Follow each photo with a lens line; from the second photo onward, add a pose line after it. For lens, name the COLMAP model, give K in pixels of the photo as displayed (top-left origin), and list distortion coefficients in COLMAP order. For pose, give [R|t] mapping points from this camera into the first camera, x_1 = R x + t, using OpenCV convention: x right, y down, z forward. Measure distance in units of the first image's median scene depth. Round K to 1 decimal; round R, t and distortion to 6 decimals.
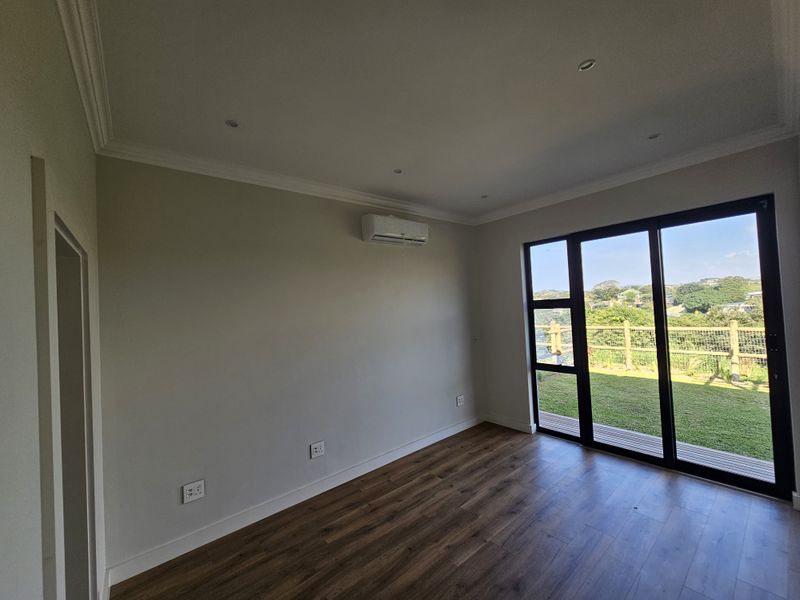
lens RADIAL K [[325.8, 0, 402.9], [0, 325.8, 297.7], [0, 0, 1]] dist [0.003990, -0.000462]
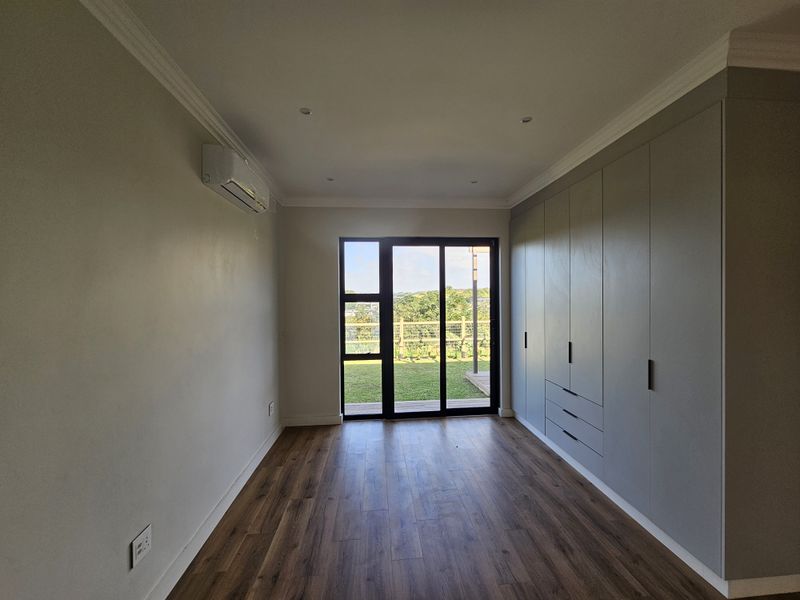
lens RADIAL K [[325.8, 0, 404.1], [0, 325.8, 301.3], [0, 0, 1]] dist [0.003990, -0.000462]
pose [[0.567741, 0.041222, 0.822174, -0.426034], [-0.039706, 0.998954, -0.022667, 0.059475], [-0.822249, -0.019776, 0.568784, 0.323369]]
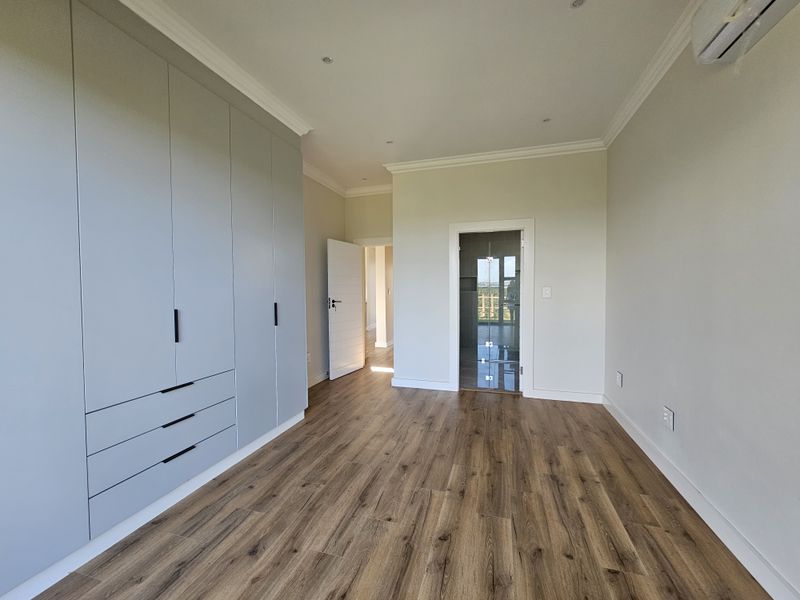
lens RADIAL K [[325.8, 0, 402.9], [0, 325.8, 301.4], [0, 0, 1]] dist [0.003990, -0.000462]
pose [[-0.831552, 0.079711, -0.549697, 0.563058], [0.063938, 0.996807, 0.047824, 0.116570], [0.551754, 0.004621, -0.833994, 1.161212]]
